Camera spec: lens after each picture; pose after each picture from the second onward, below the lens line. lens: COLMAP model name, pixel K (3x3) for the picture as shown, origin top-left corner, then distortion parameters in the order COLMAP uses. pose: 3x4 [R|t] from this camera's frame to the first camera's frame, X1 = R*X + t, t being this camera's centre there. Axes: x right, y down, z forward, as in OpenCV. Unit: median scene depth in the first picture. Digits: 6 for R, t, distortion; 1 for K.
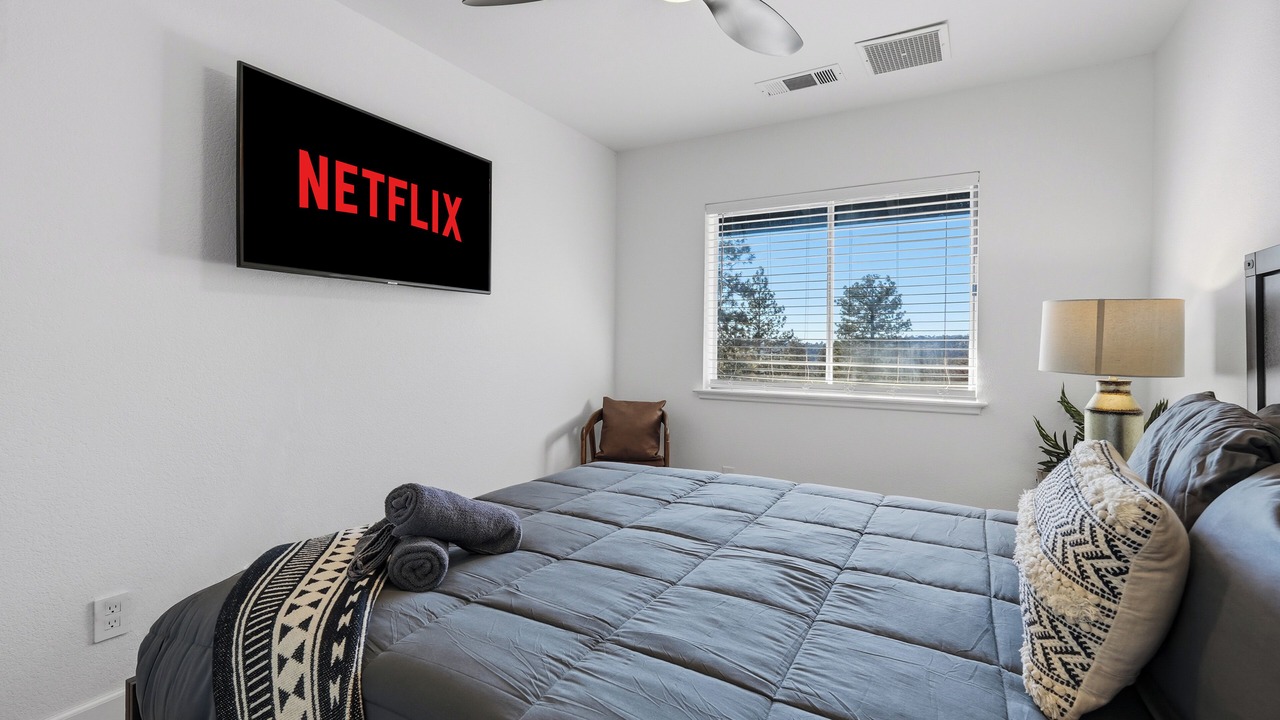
lens RADIAL K [[586.9, 0, 644.7], [0, 586.9, 344.2], [0, 0, 1]] dist [-0.001576, 0.000187]
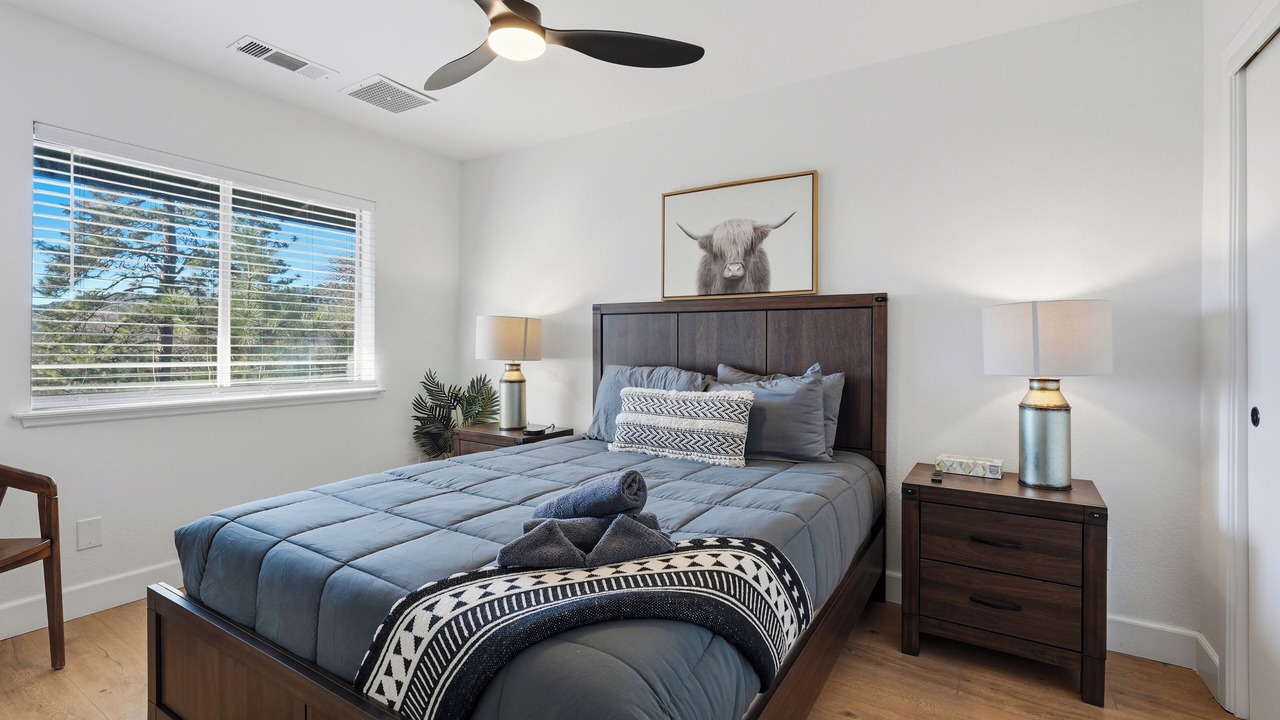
lens RADIAL K [[586.9, 0, 644.7], [0, 586.9, 344.2], [0, 0, 1]] dist [-0.001576, 0.000187]
pose [[0.013335, -0.005625, 0.999895, -0.630239], [-0.006678, 0.999961, 0.005714, -0.005669], [-0.999889, -0.006753, 0.013297, 0.392934]]
